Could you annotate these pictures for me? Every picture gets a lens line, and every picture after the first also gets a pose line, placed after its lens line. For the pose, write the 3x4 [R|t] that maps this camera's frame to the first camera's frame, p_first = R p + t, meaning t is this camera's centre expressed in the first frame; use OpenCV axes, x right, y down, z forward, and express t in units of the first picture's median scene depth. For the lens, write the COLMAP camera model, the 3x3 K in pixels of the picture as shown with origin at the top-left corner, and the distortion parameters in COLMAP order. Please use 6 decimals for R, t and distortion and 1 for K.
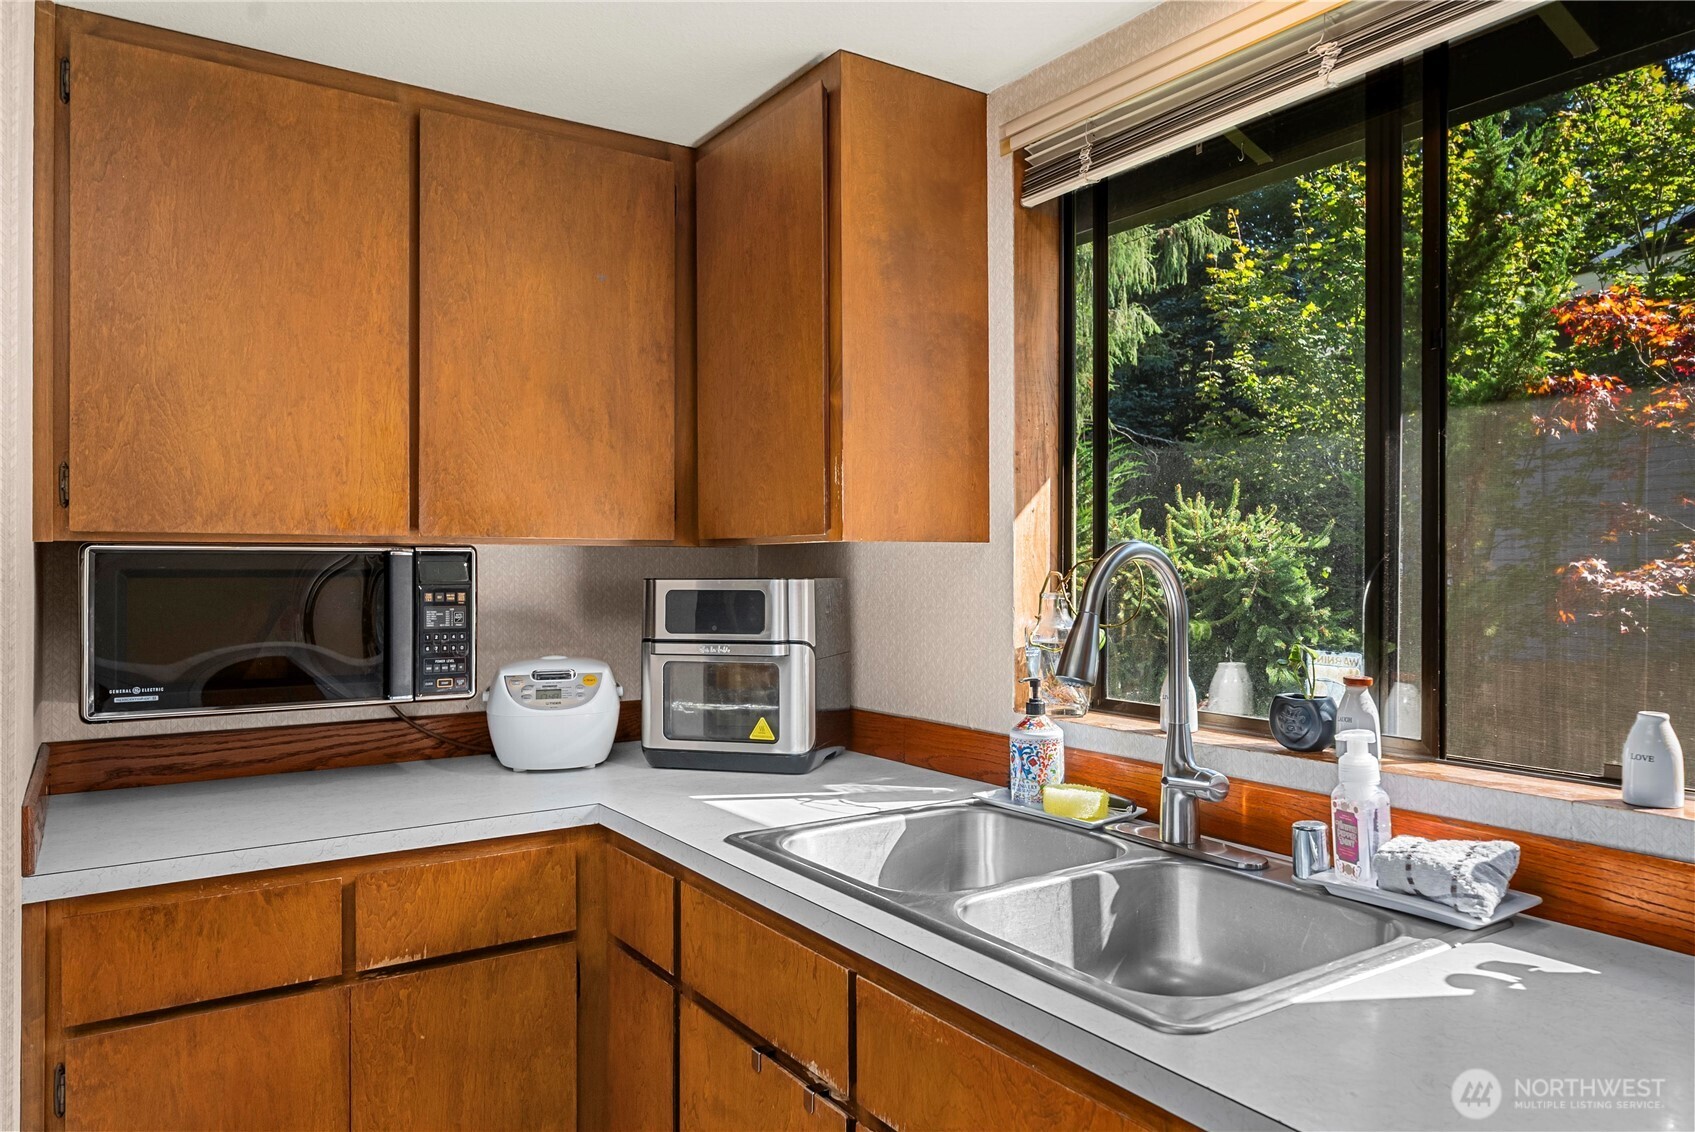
lens RADIAL K [[1147.4, 0, 839.7], [0, 1147.4, 562.9], [0, 0, 1]] dist [0.003112, -0.005096]
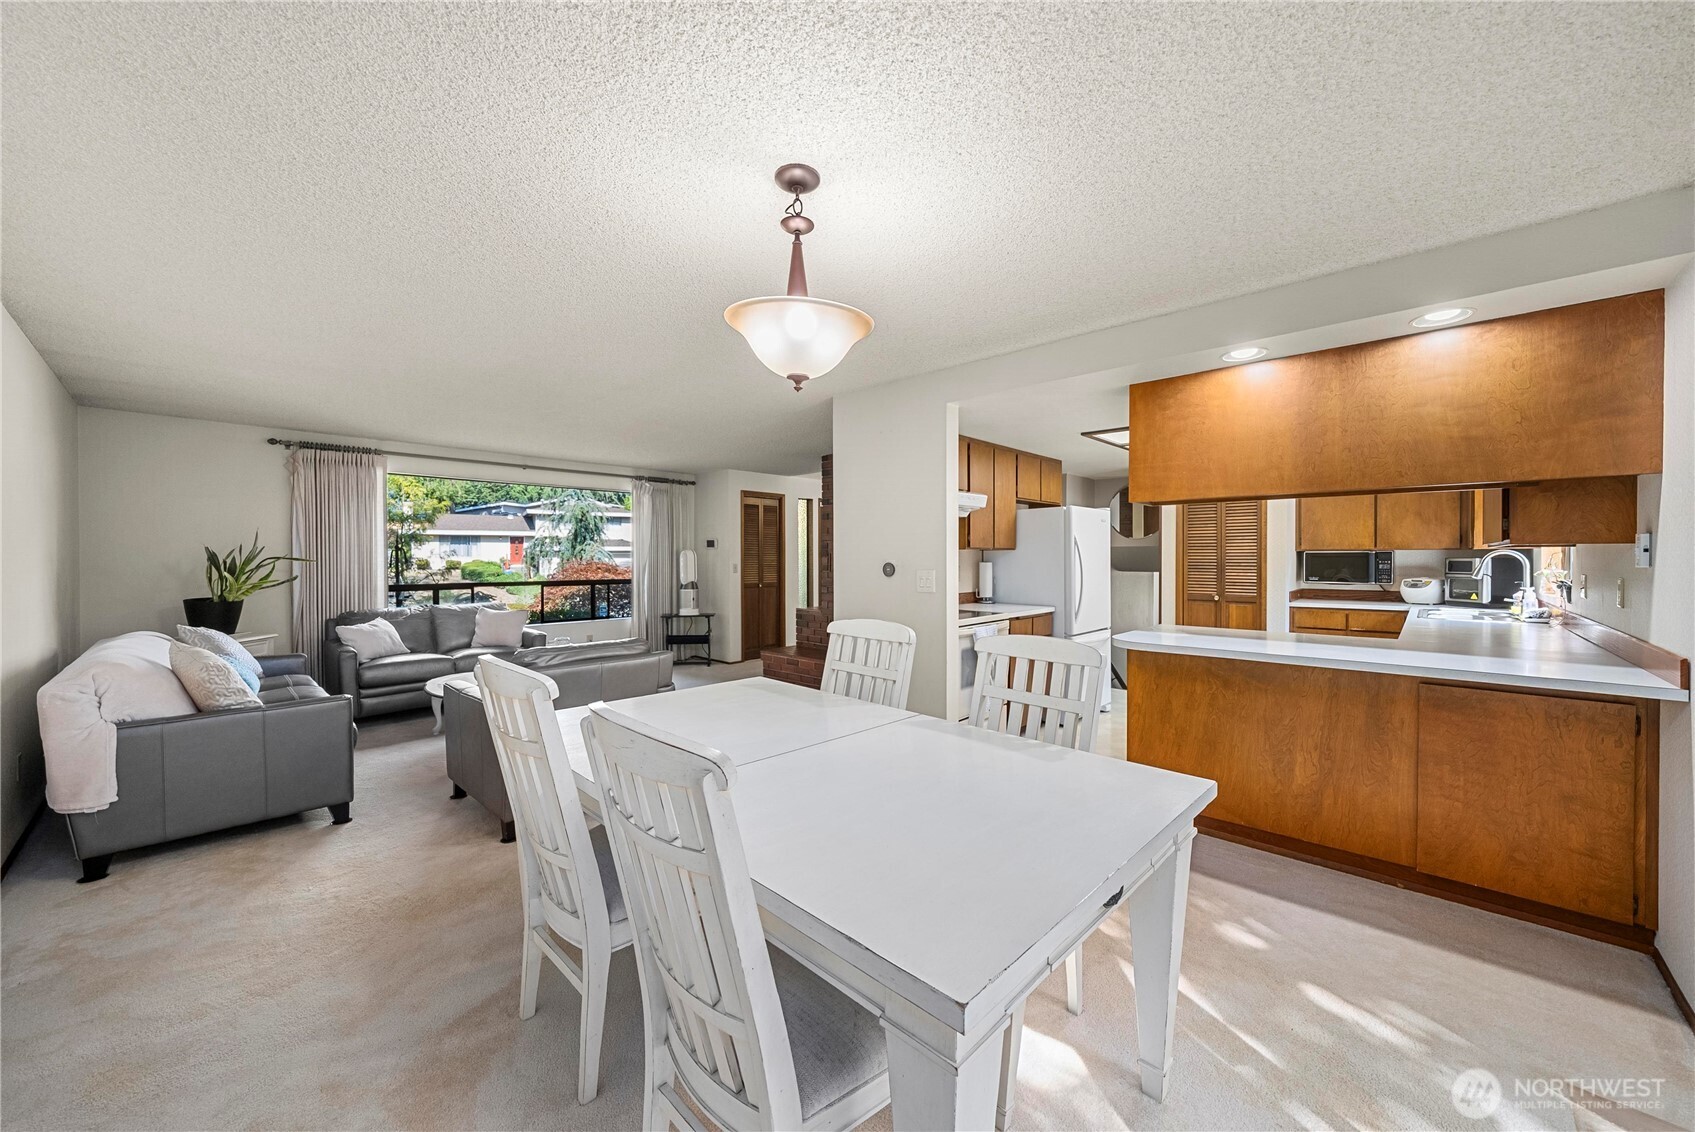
lens RADIAL K [[638.9, 0, 861.4], [0, 638.9, 560.3], [0, 0, 1]] dist [-0.002673, -0.000392]
pose [[0.233149, 0.004898, -0.972429, 1.613784], [0.004266, 0.999973, 0.006059, -0.001225], [0.972432, -0.005561, 0.233122, -1.588932]]
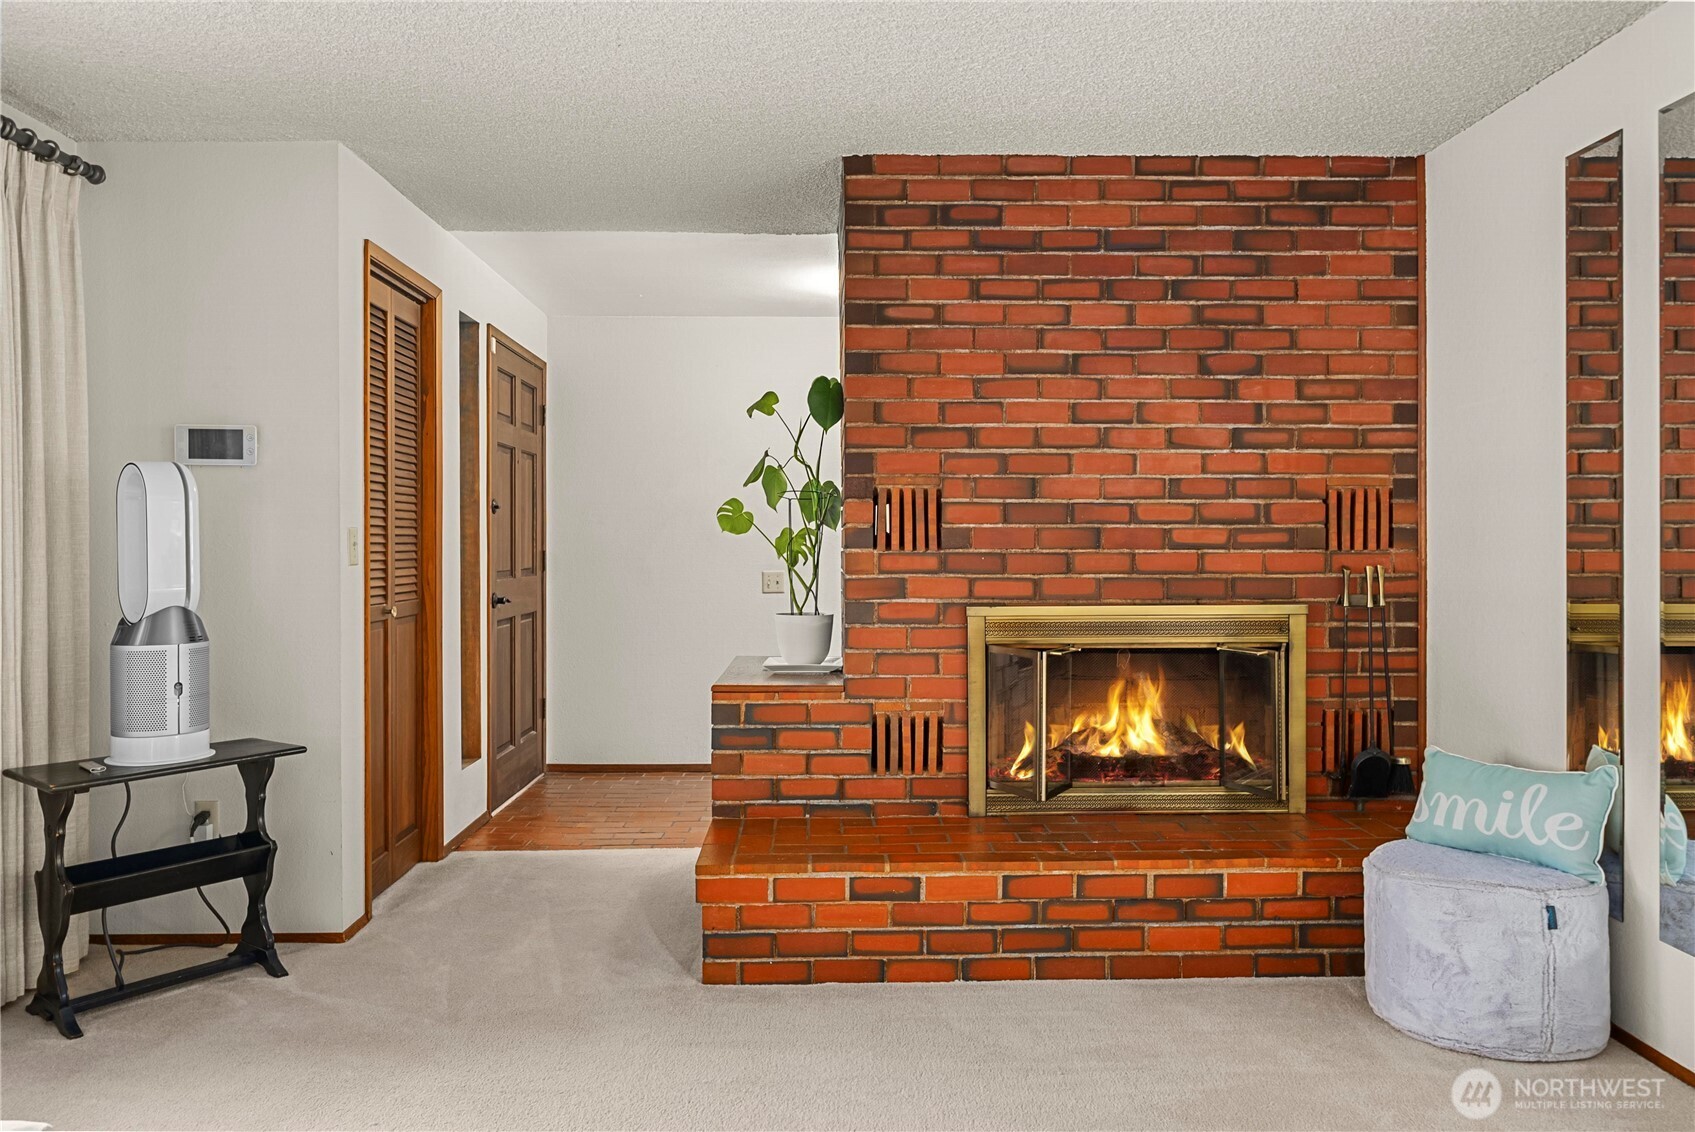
lens RADIAL K [[1147.4, 0, 852.0], [0, 1147.4, 541.7], [0, 0, 1]] dist [0.003112, -0.005096]
pose [[0.848722, -0.003772, -0.528825, -0.634596], [0.004438, 0.999990, -0.000010, 0.058303], [0.528820, -0.002338, 0.848731, -2.444952]]
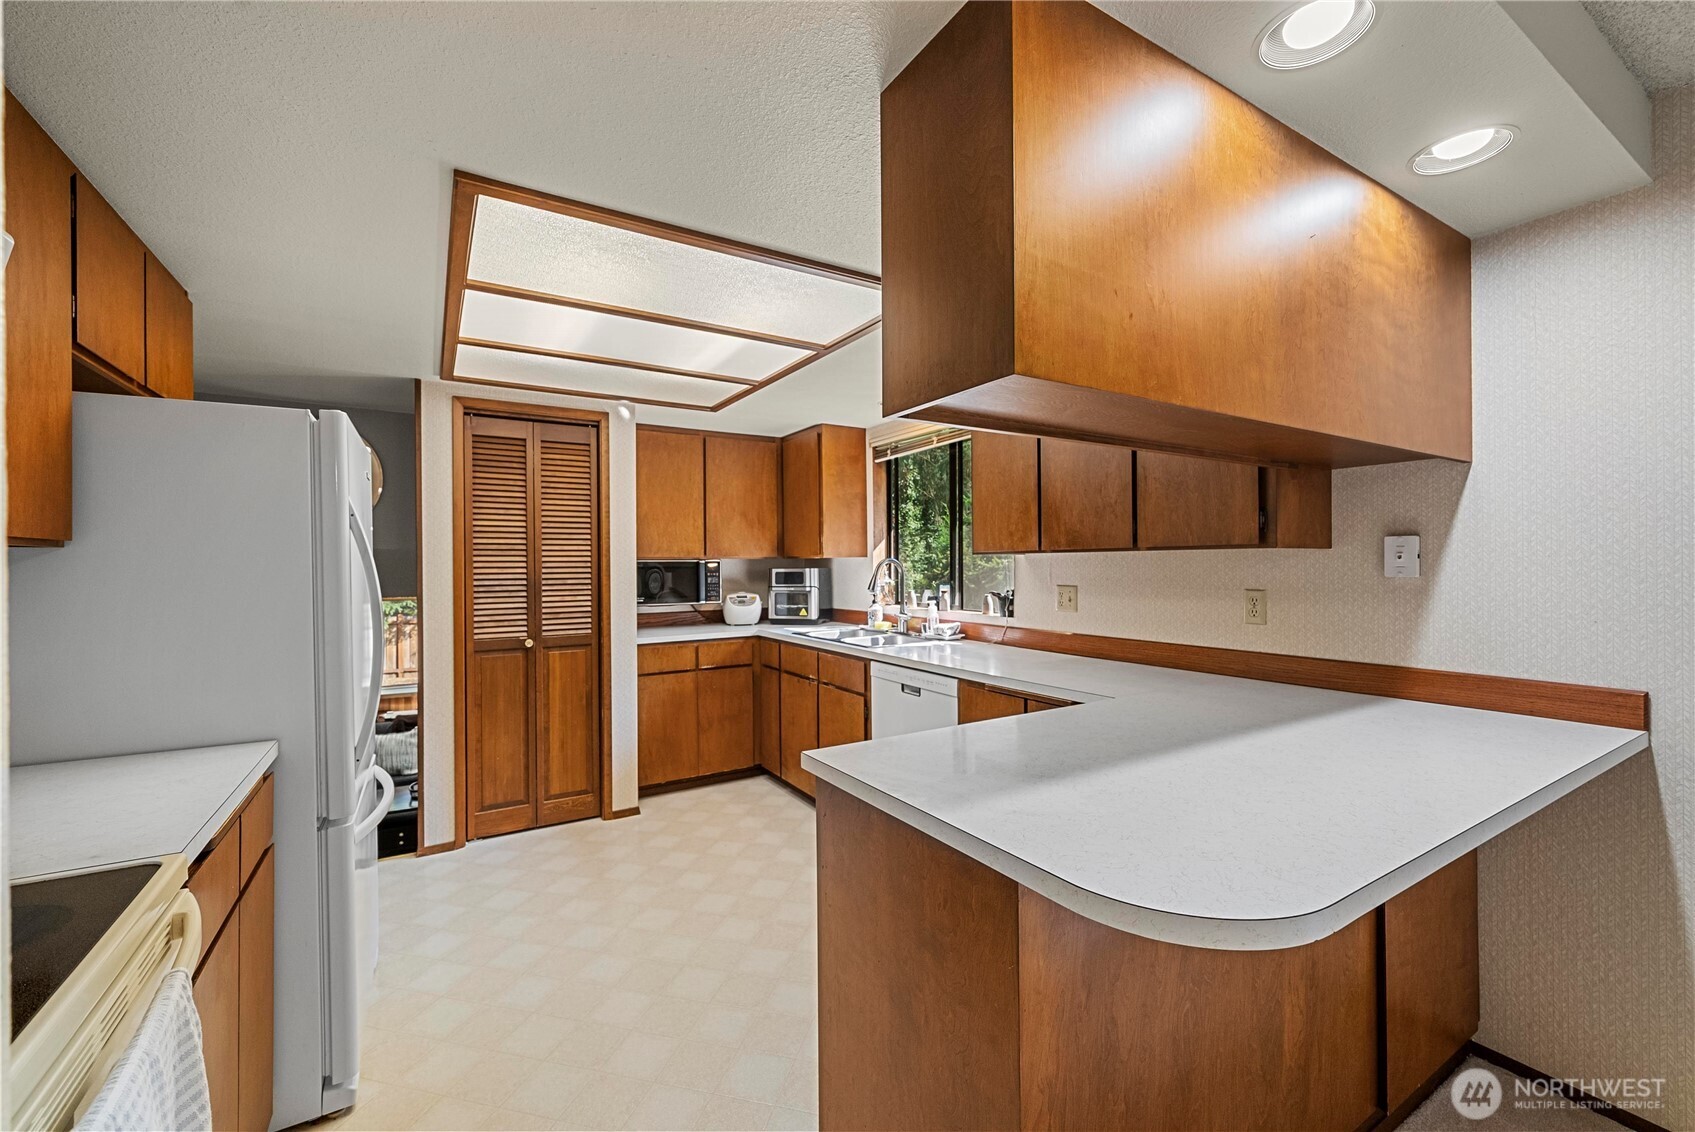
lens RADIAL K [[693.9, 0, 840.9], [0, 693.9, 563.9], [0, 0, 1]] dist [-0.004468, -0.000129]
pose [[0.998940, -0.008002, -0.045336, 0.143137], [0.008096, 0.999965, 0.001884, -0.002368], [0.045320, -0.002249, 0.998970, -1.096501]]
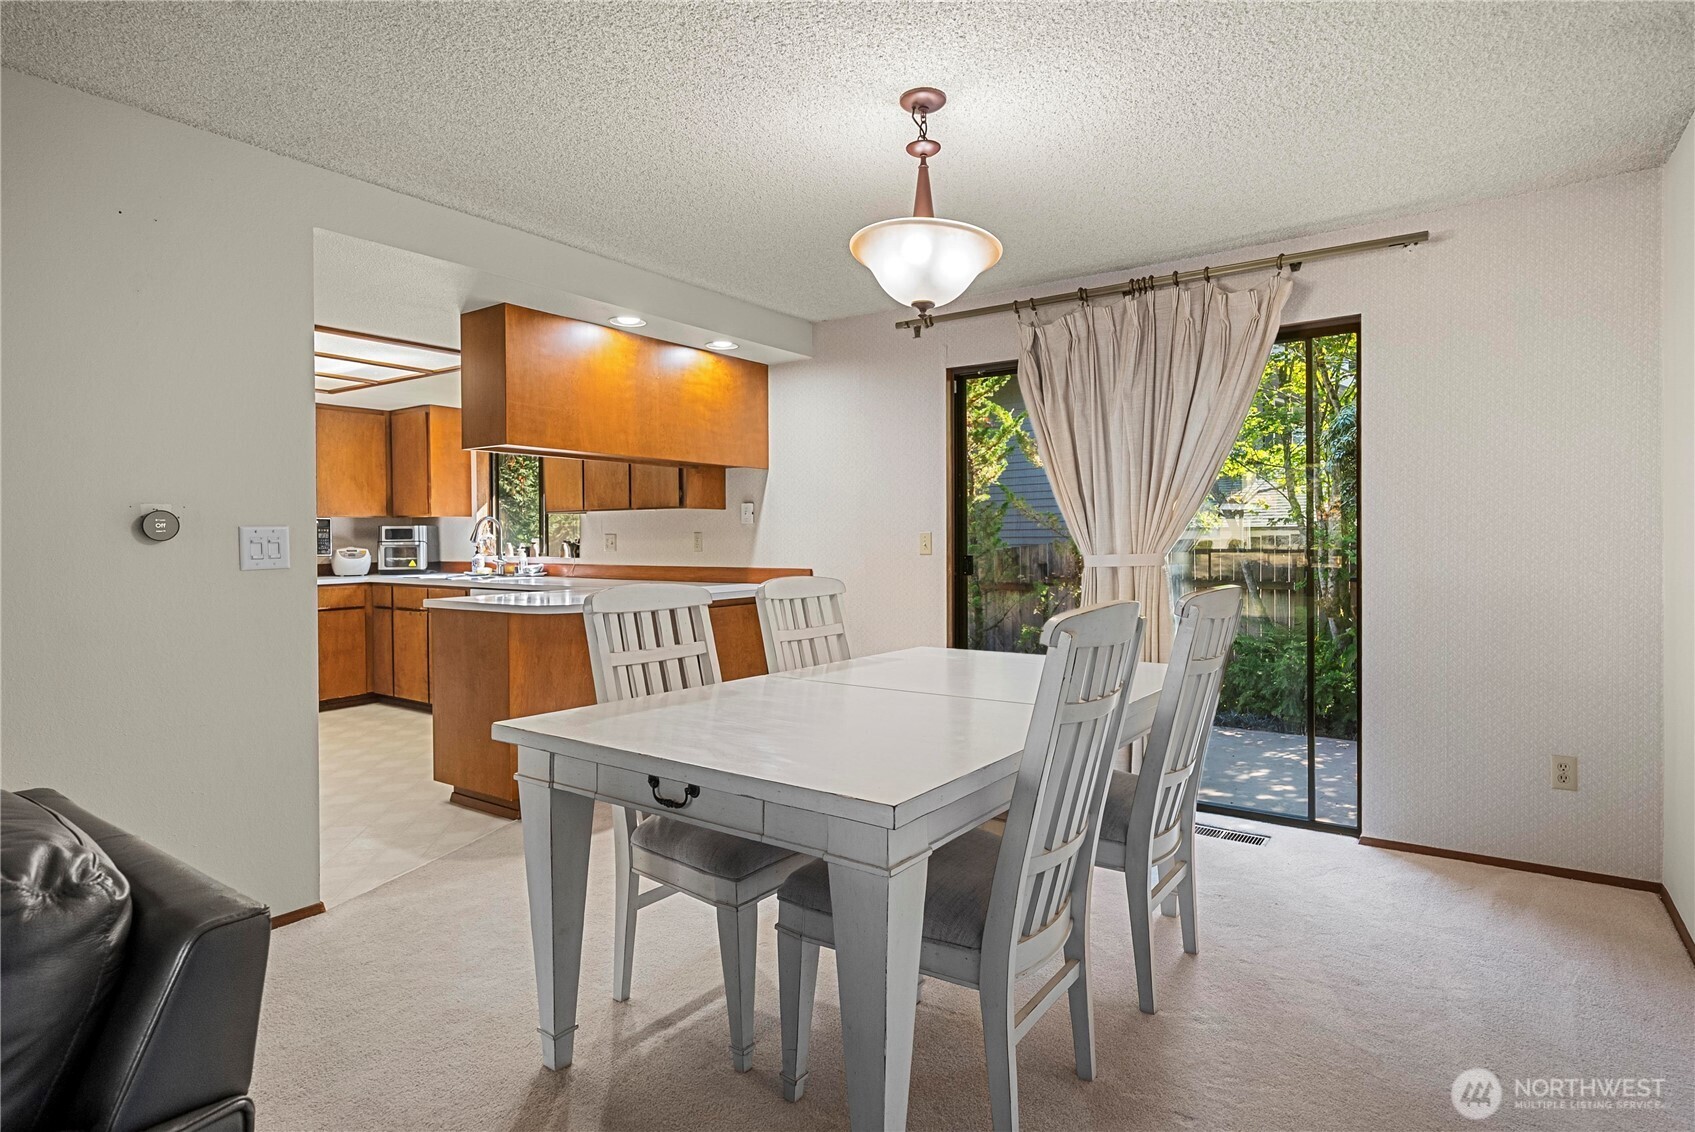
lens RADIAL K [[887.7, 0, 852.7], [0, 887.7, 550.0], [0, 0, 1]] dist [-0.002585, 0.002190]
pose [[0.929991, -0.011509, 0.367402, 0.229730], [0.005466, 0.999832, 0.017485, 0.054143], [-0.367542, -0.014252, 0.929898, -2.513479]]
